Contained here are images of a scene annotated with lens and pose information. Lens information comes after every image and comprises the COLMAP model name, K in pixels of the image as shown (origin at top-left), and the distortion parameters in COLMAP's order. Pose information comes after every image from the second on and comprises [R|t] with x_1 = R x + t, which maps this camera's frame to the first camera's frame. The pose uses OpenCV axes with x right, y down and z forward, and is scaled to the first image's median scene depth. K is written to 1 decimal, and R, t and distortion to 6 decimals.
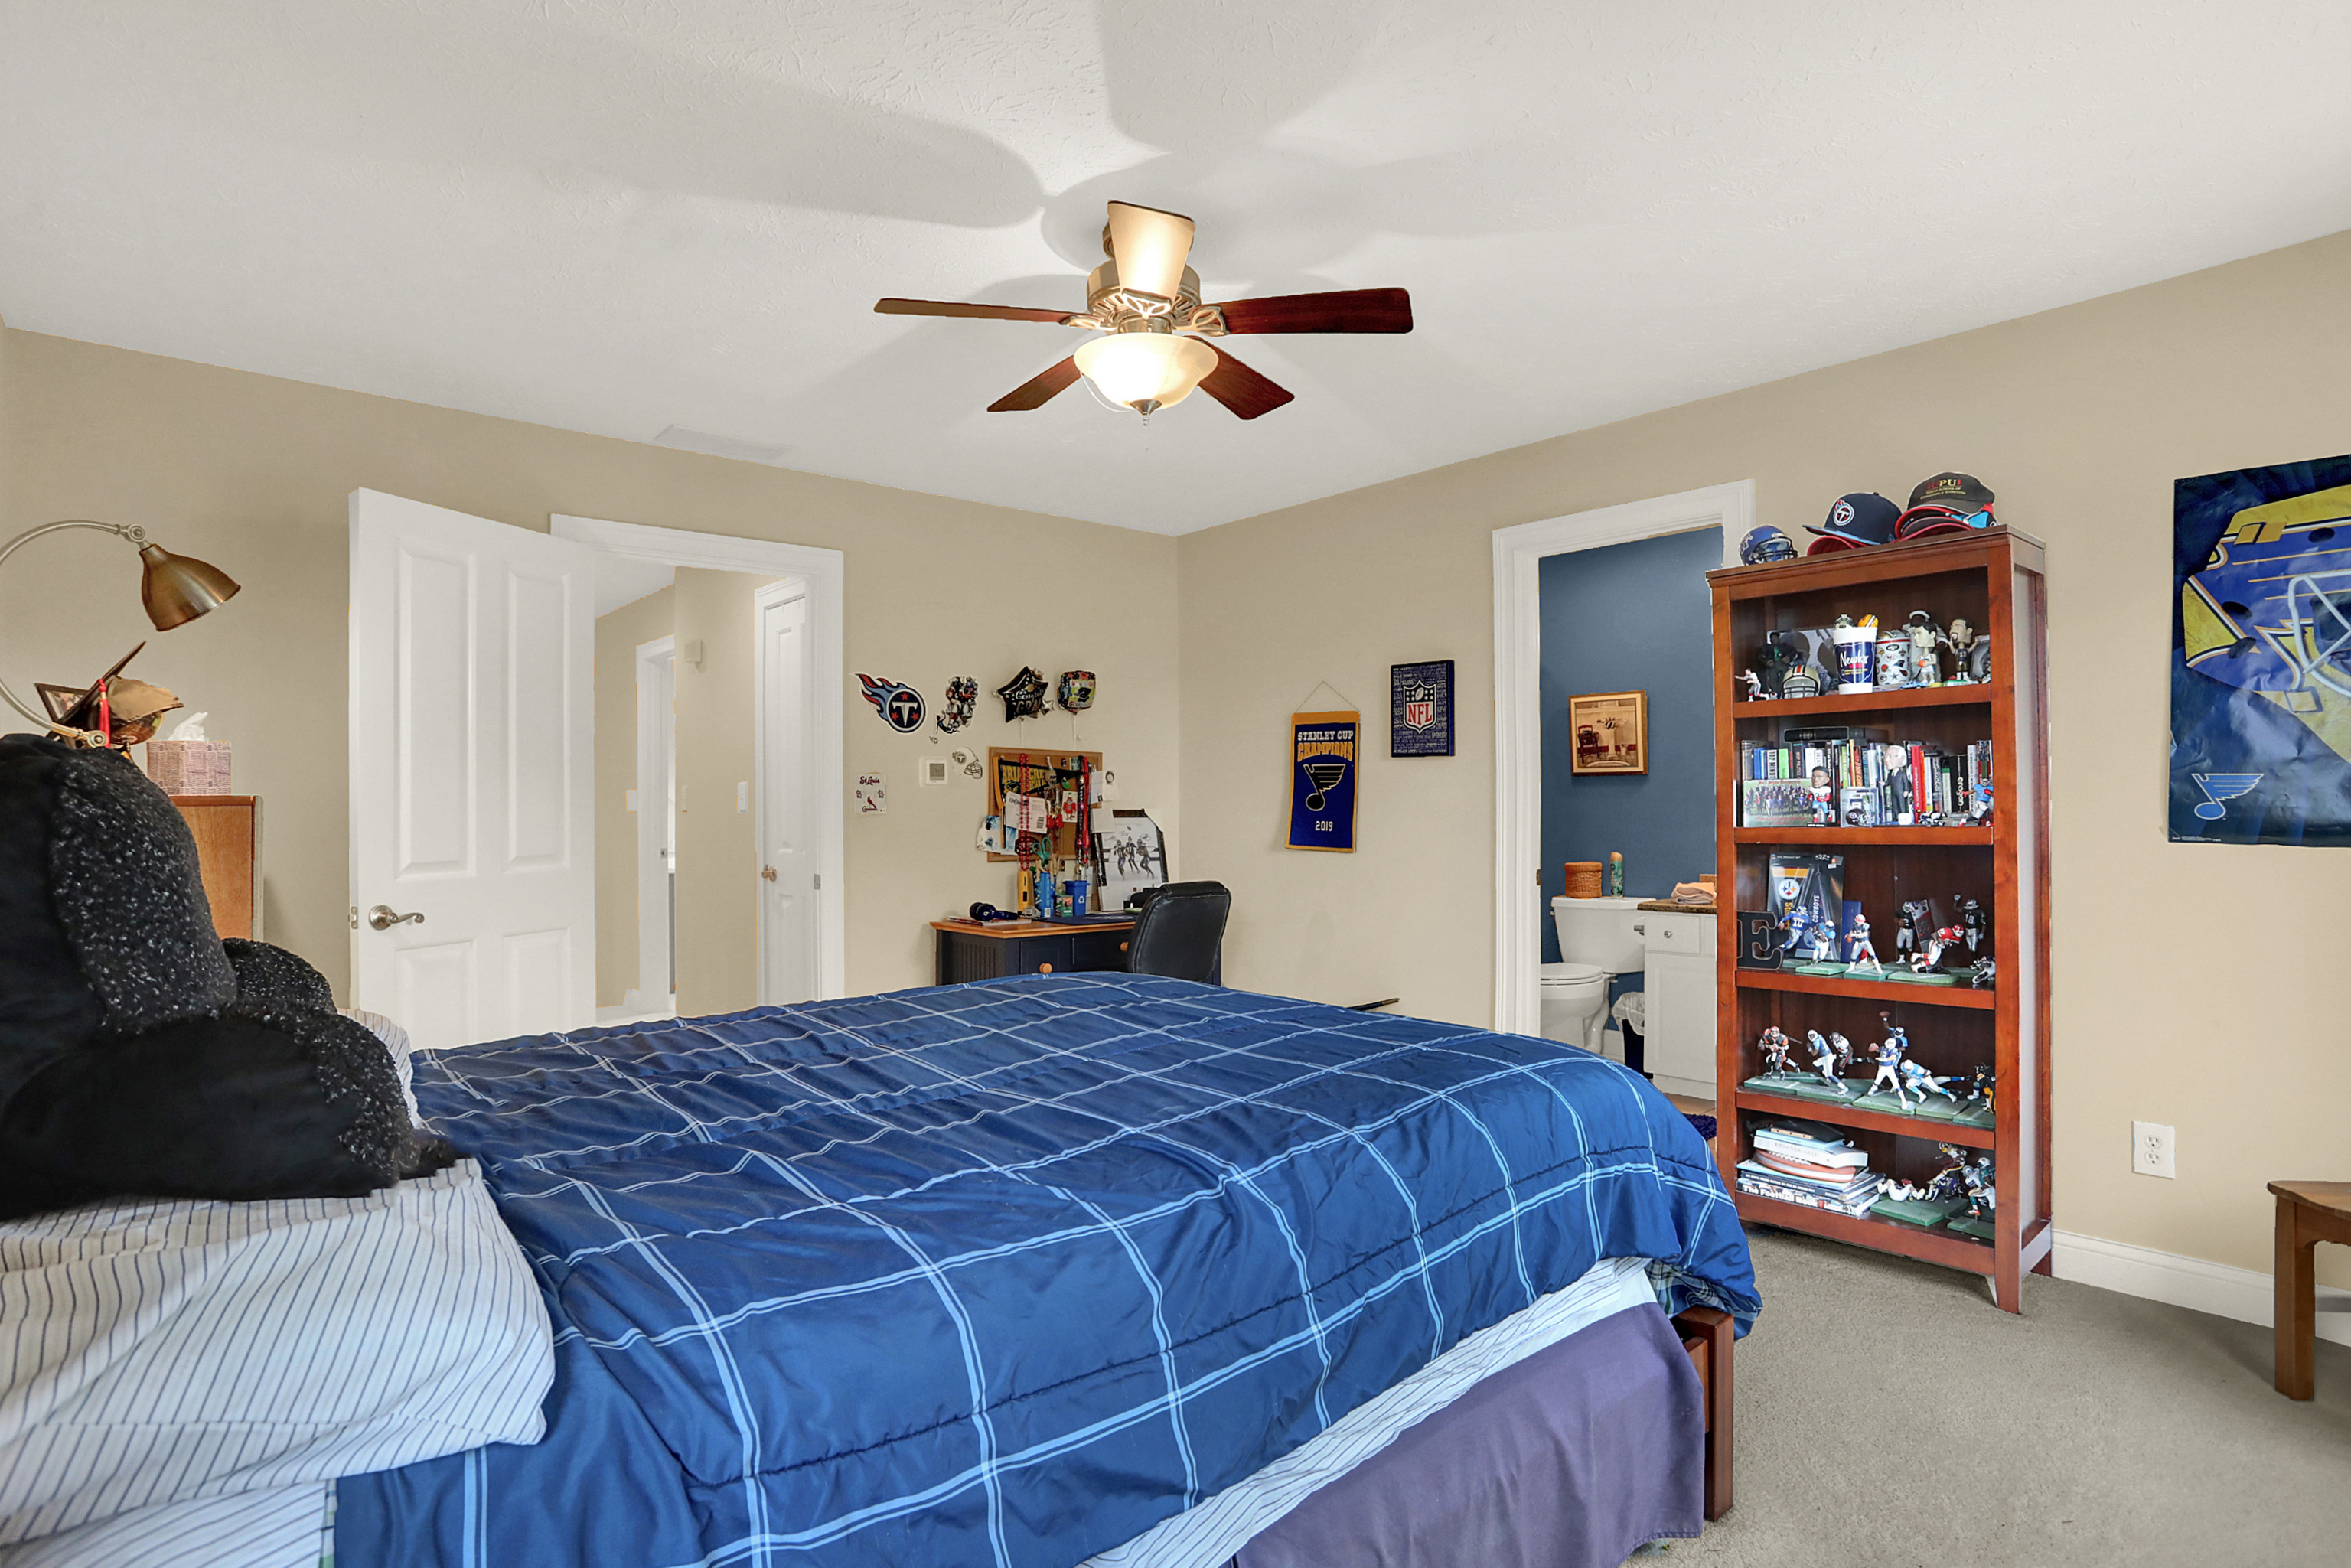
lens RADIAL K [[1192.3, 0, 1160.2], [0, 1192.3, 781.0], [0, 0, 1]] dist [-0.080684, 0.036499]
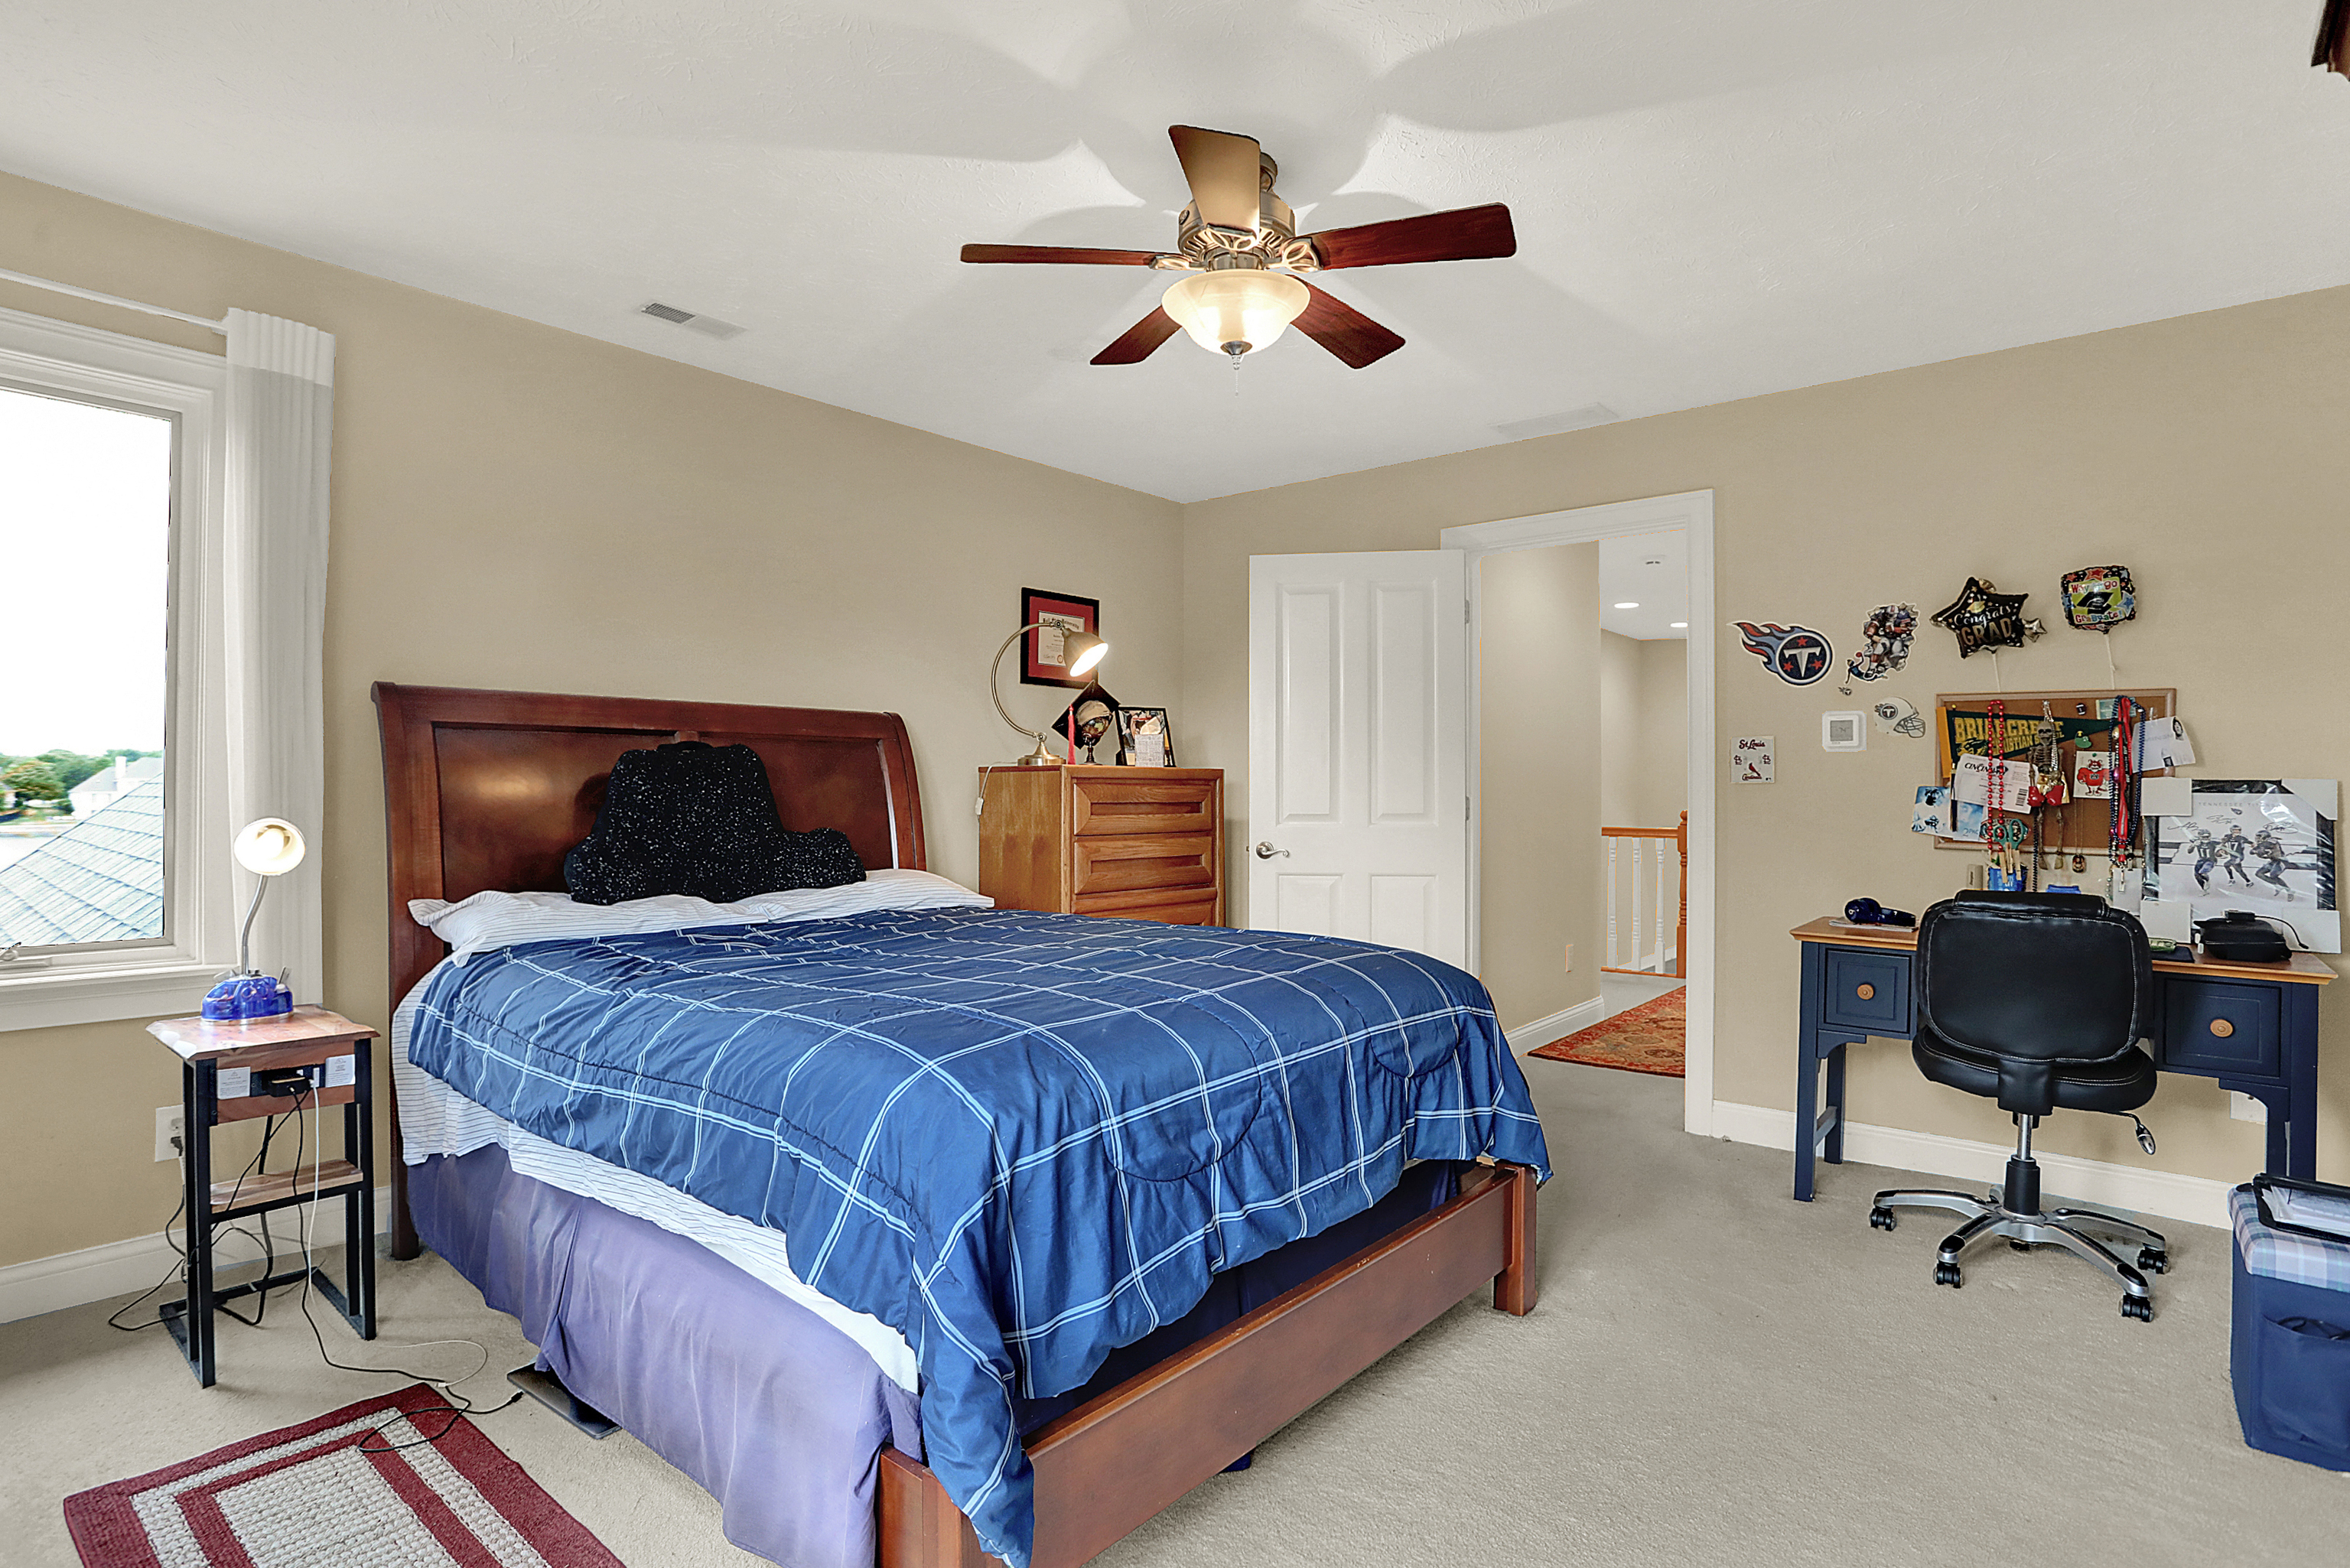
lens RADIAL K [[1191.8, 0, 1159.7], [0, 1191.8, 781.0], [0, 0, 1]] dist [-0.080684, 0.036499]
pose [[0.155640, 0.002552, -0.987811, 0.494009], [0.016183, 0.999856, 0.005133, 0.013898], [0.987681, -0.016785, 0.155576, 0.409881]]
